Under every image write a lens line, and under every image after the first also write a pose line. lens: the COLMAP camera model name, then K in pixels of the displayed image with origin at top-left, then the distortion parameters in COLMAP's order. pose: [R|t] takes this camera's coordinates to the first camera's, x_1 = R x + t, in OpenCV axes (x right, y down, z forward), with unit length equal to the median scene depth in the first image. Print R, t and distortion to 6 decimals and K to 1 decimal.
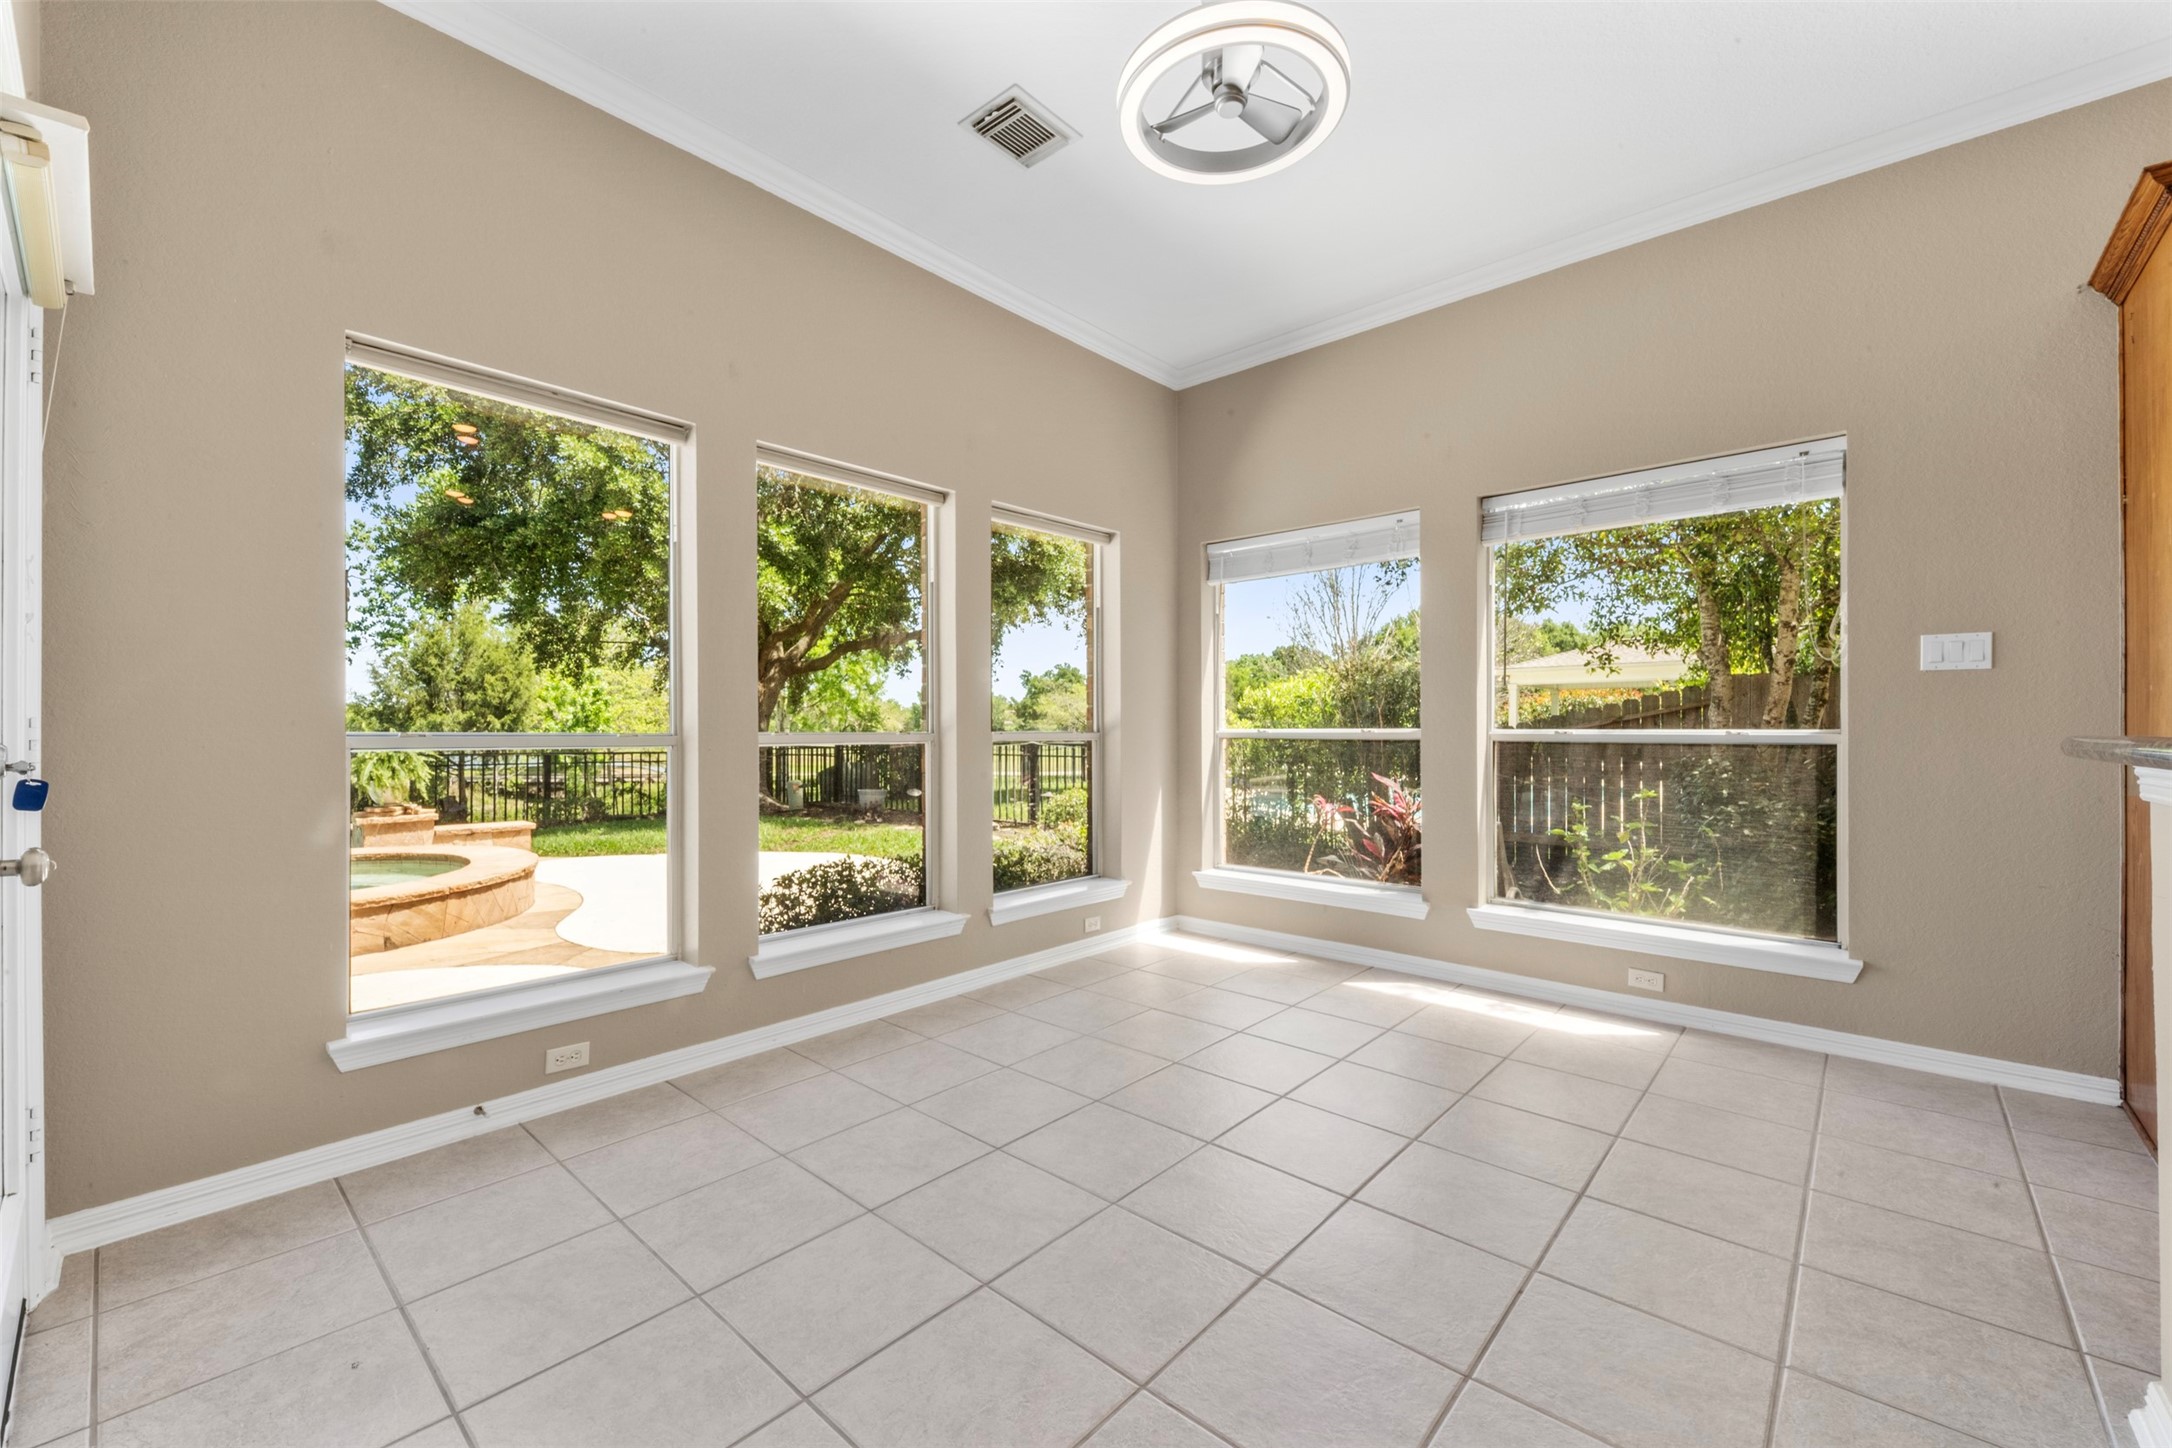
lens RADIAL K [[866.7, 0, 1082.4], [0, 866.7, 731.5], [0, 0, 1]] dist [-0.008177, -0.001121]
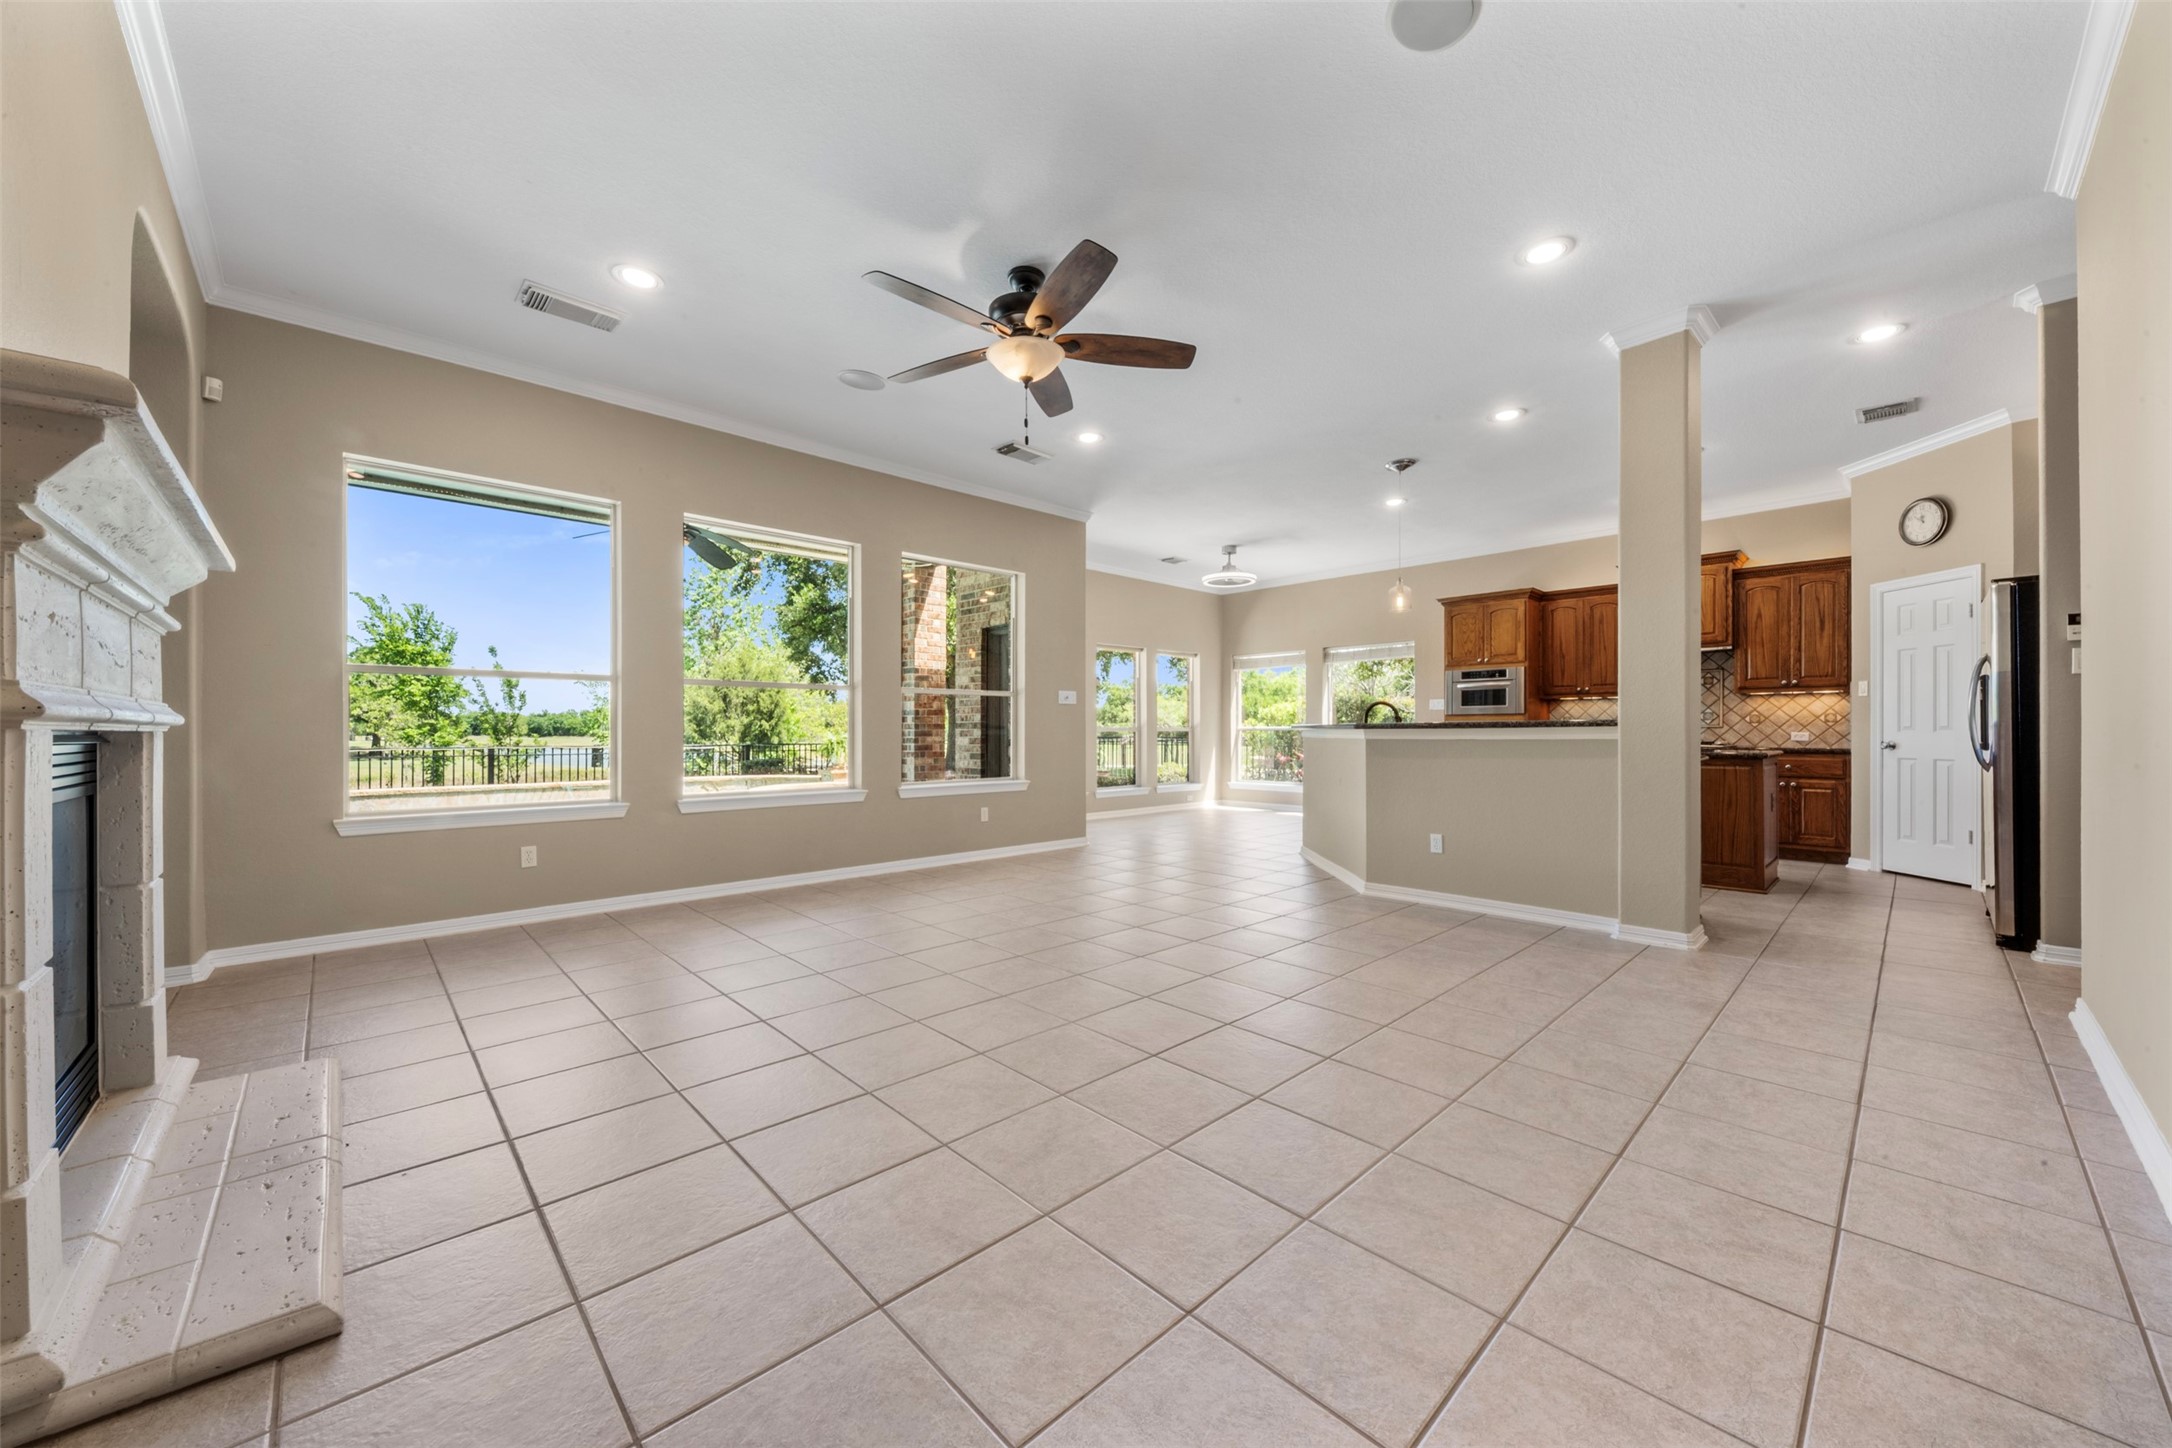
lens RADIAL K [[782.5, 0, 1084.2], [0, 782.5, 730.6], [0, 0, 1]] dist [-0.000419, 0.000008]
pose [[0.998005, 0.003090, -0.063063, -0.229341], [-0.003378, 0.999984, -0.004456, 0.029805], [0.063048, 0.004660, 0.998000, -2.071499]]
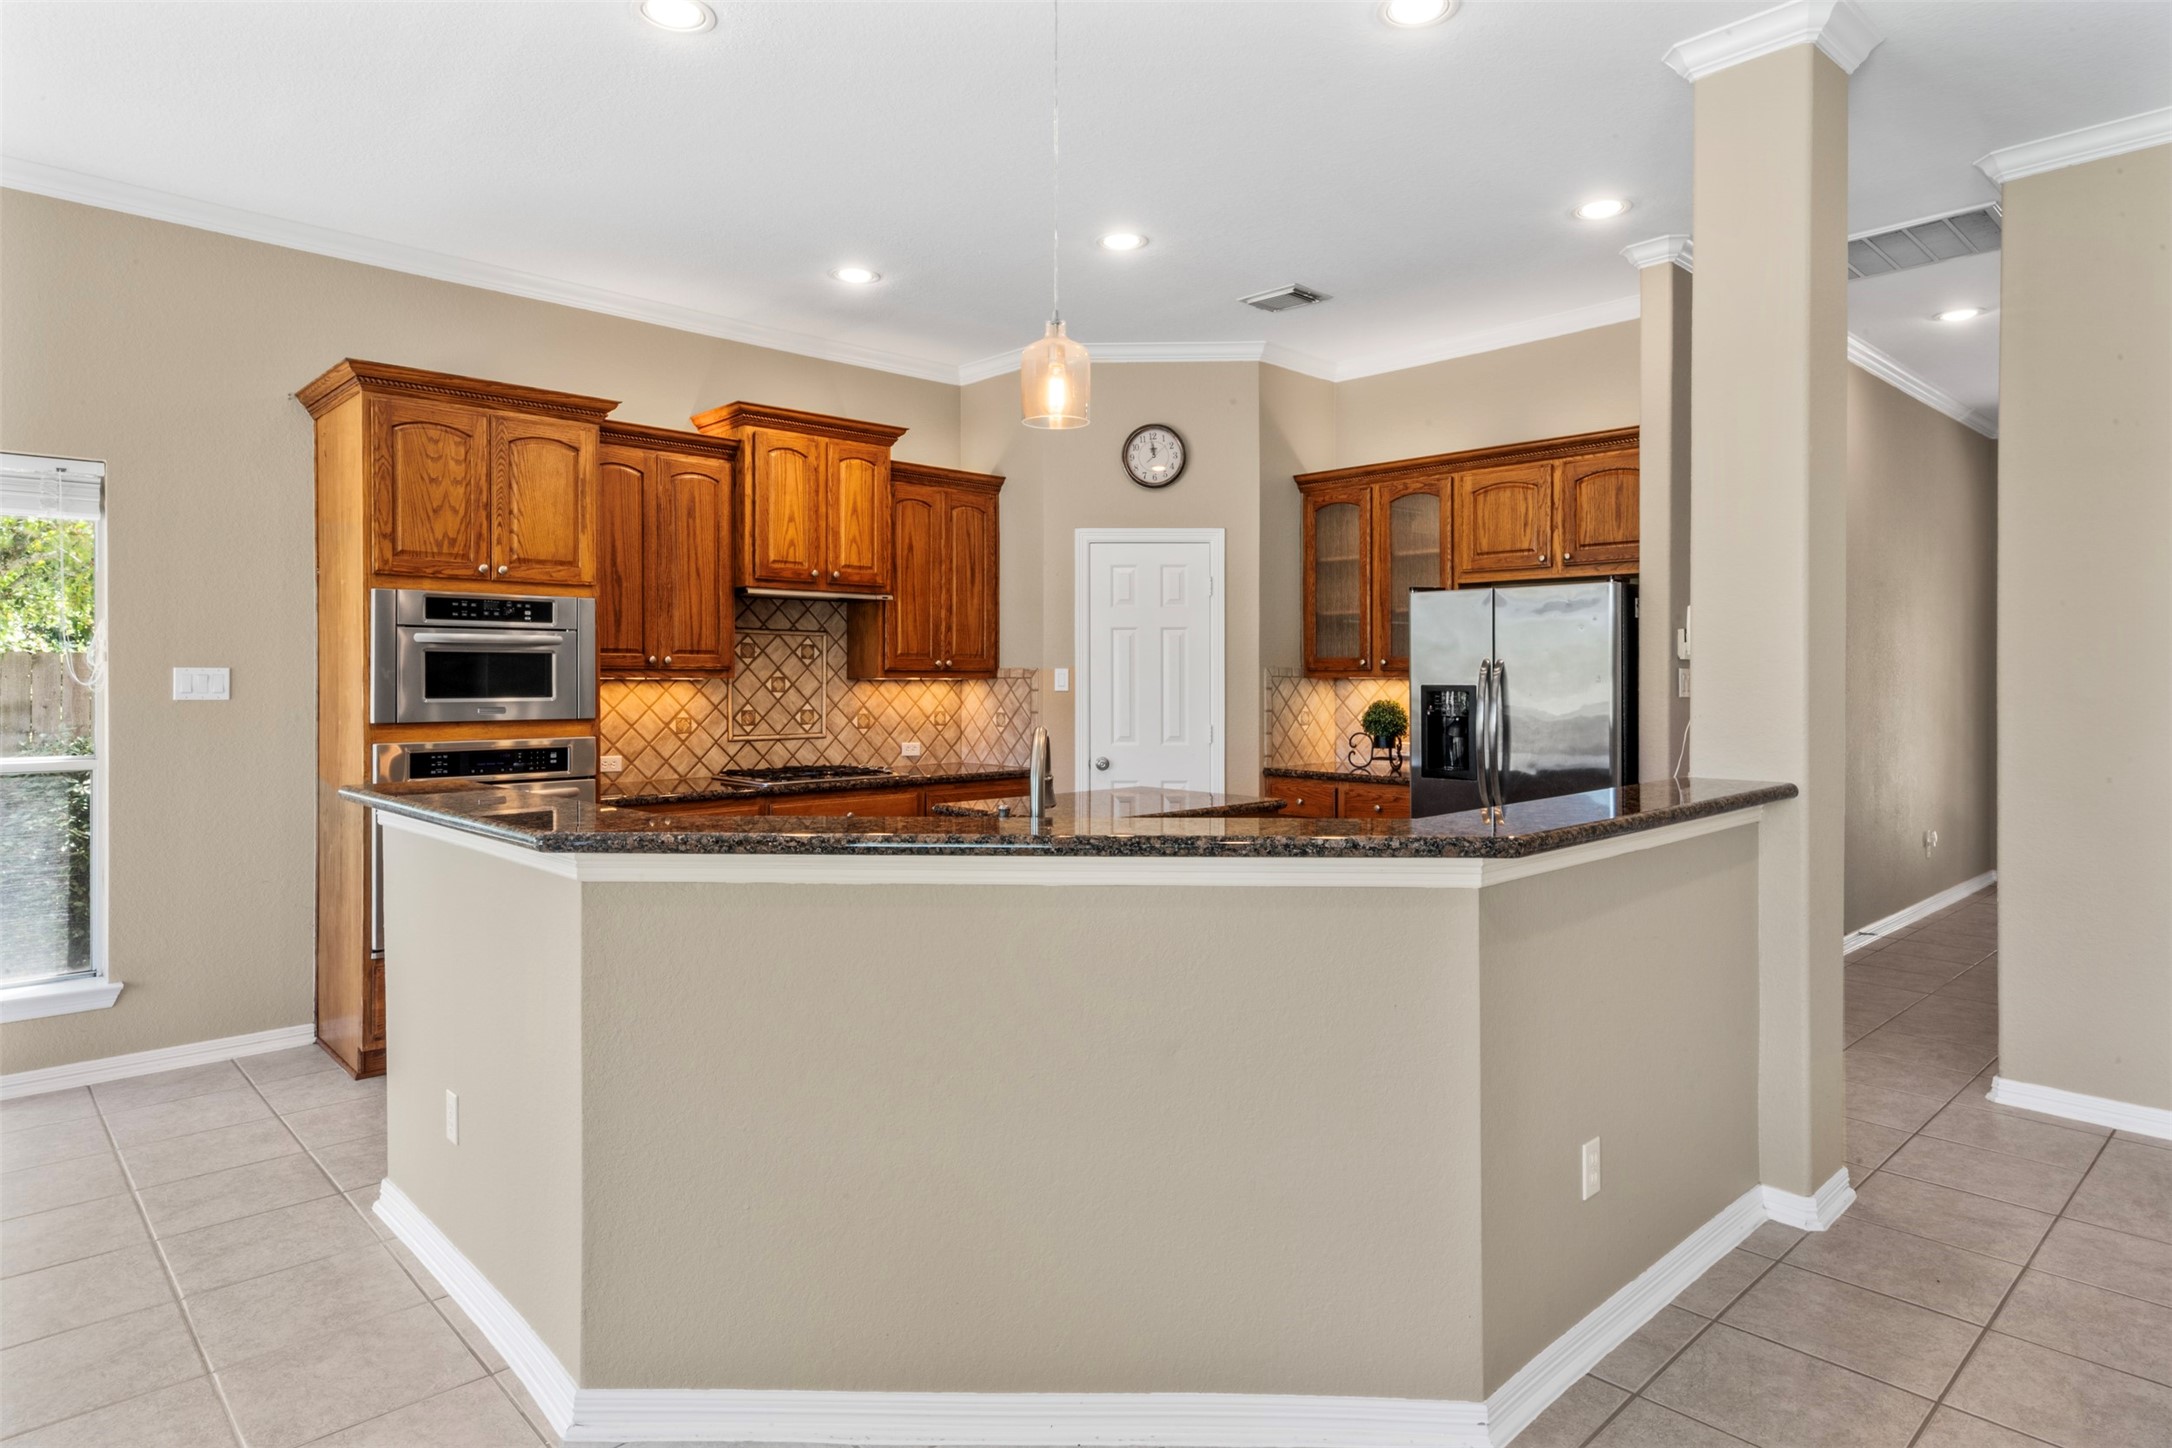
lens RADIAL K [[1237.2, 0, 1077.6], [0, 1237.2, 677.8], [0, 0, 1]] dist [0.016932, 0.000109]
pose [[0.065308, 0.004650, 0.997854, -0.483347], [0.003602, 0.999982, -0.004895, -0.080215], [-0.997859, 0.003914, 0.065290, -0.224873]]
